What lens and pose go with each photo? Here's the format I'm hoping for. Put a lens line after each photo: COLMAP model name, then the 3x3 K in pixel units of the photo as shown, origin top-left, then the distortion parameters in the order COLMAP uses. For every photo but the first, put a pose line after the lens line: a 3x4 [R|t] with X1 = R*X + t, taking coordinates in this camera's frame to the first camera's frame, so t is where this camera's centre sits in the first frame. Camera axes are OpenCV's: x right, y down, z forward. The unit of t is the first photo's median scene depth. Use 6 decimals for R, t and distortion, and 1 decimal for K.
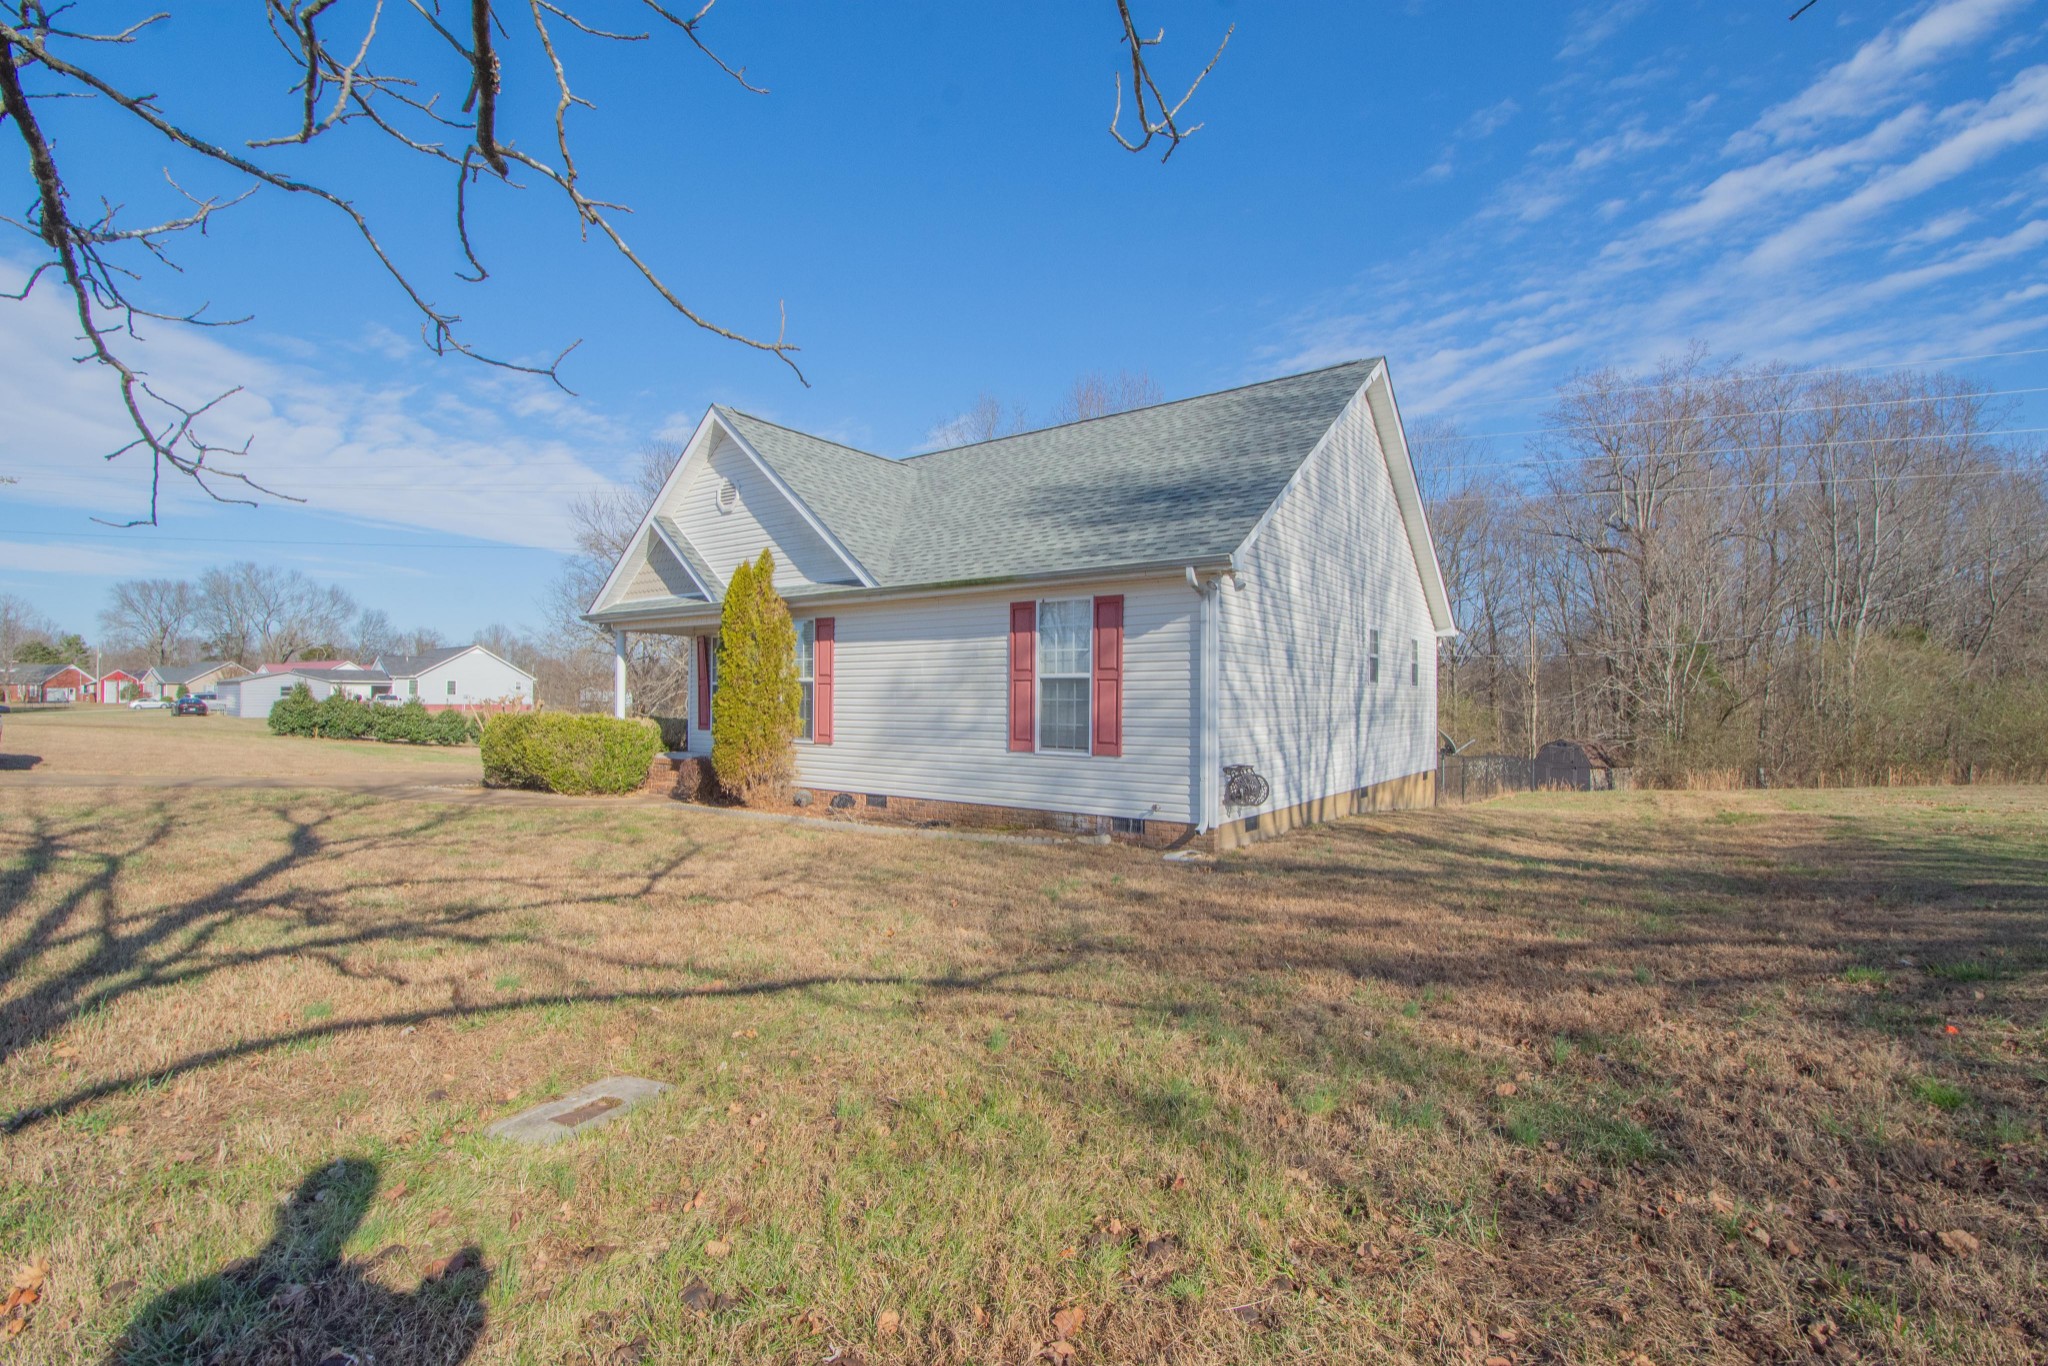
lens RADIAL K [[903.8, 0, 1024.0], [0, 903.8, 683.0], [0, 0, 1]] dist [-0.002659, -0.001068]
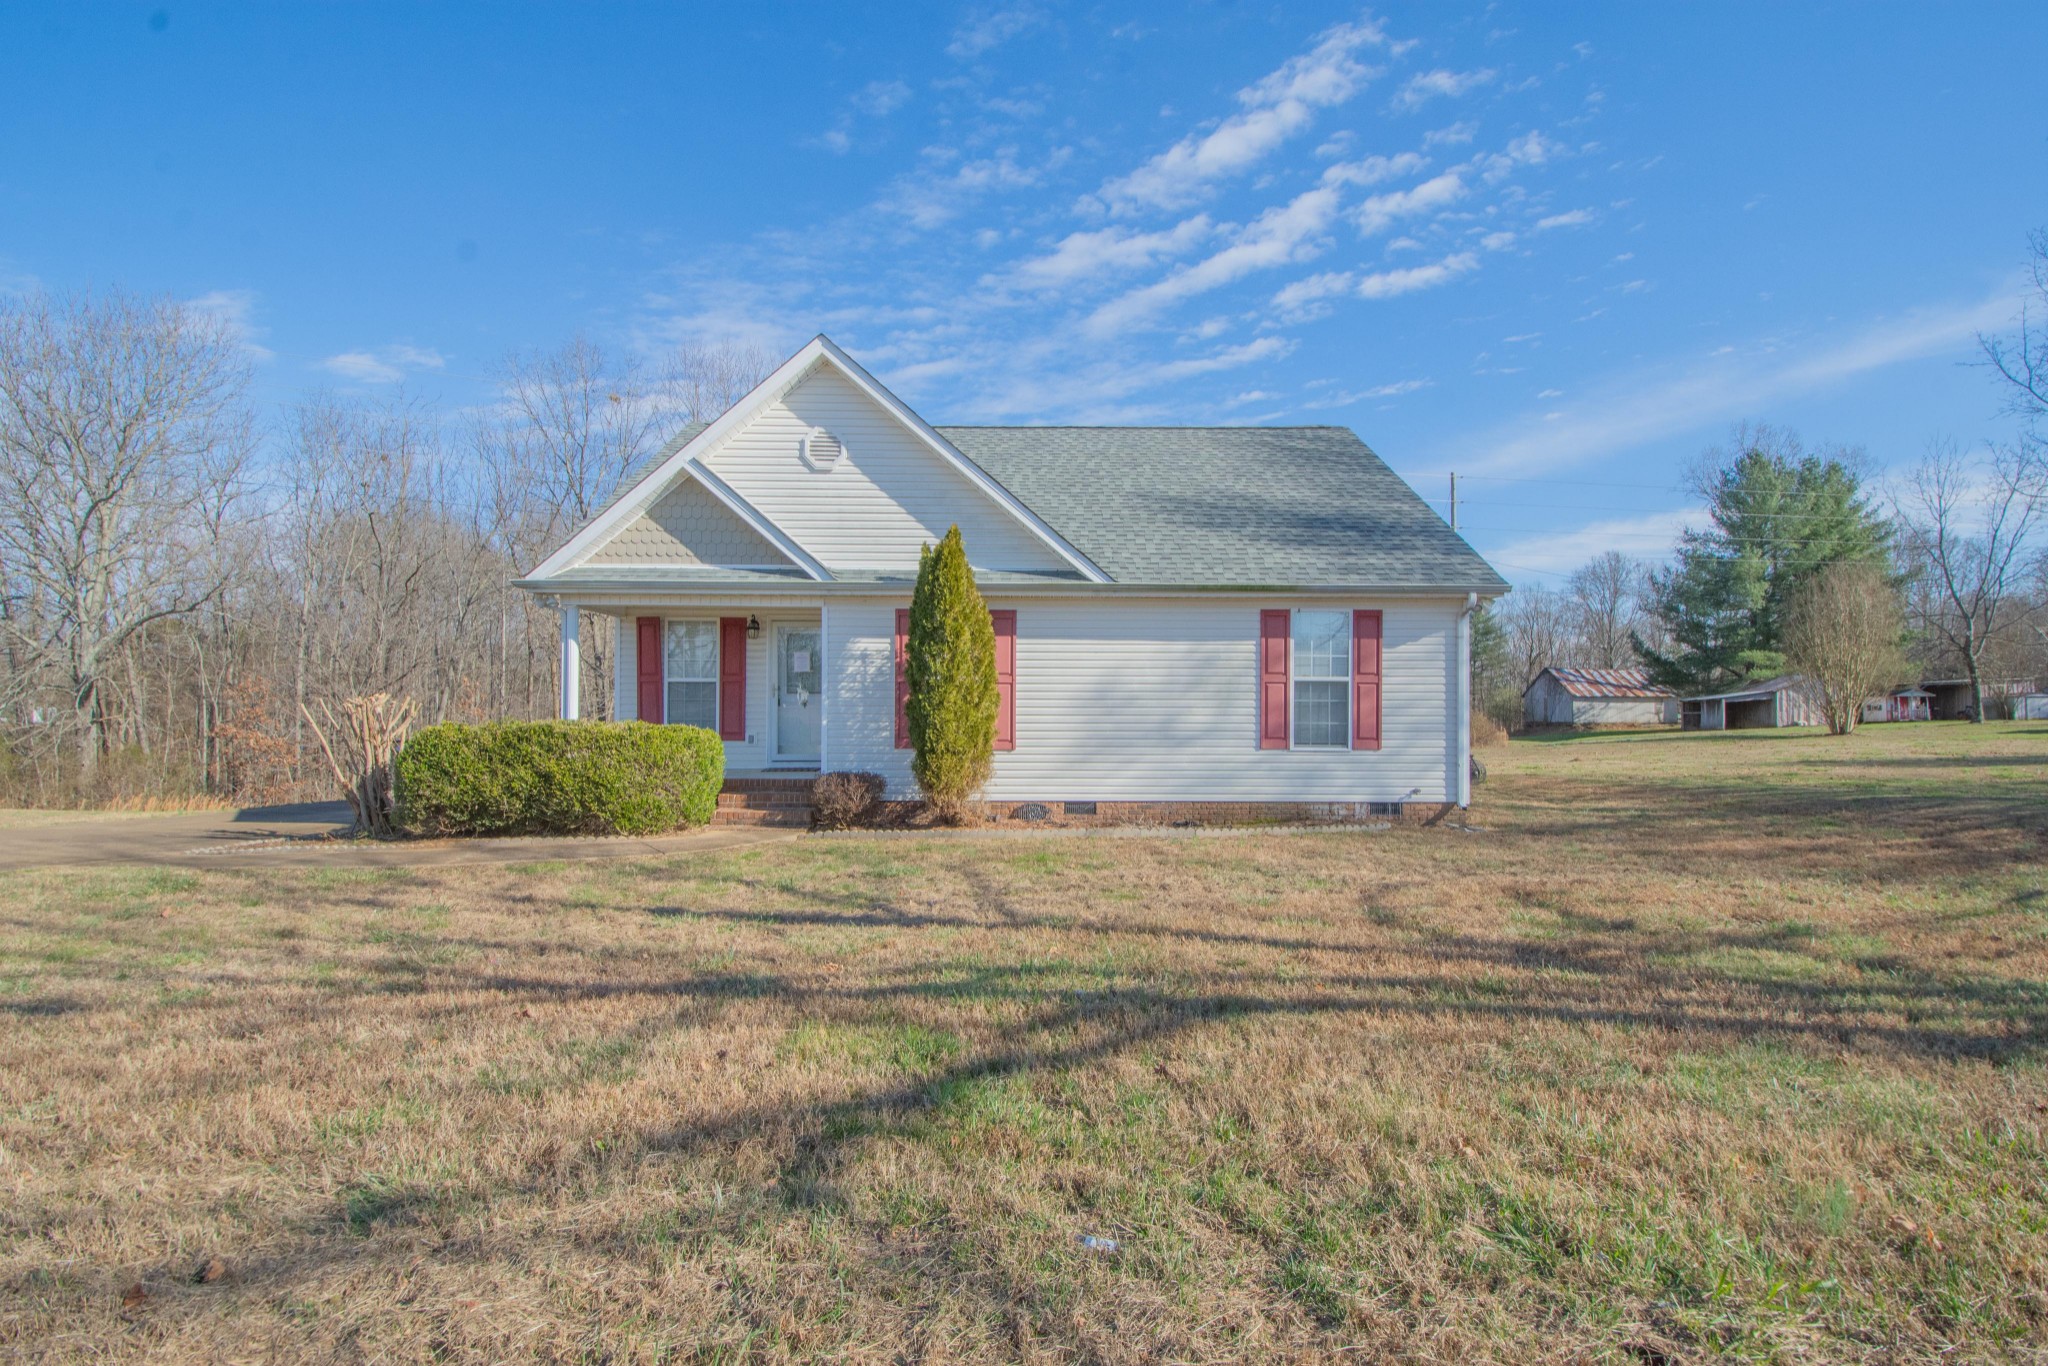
lens RADIAL K [[1071.2, 0, 1024.1], [0, 1071.2, 729.3], [0, 0, 1]] dist [0.101601, 0.000802]
pose [[0.805543, 0.001892, 0.592535, -0.747492], [-0.009755, 0.999902, 0.010069, 0.031485], [-0.592458, -0.013891, 0.805482, 0.106650]]
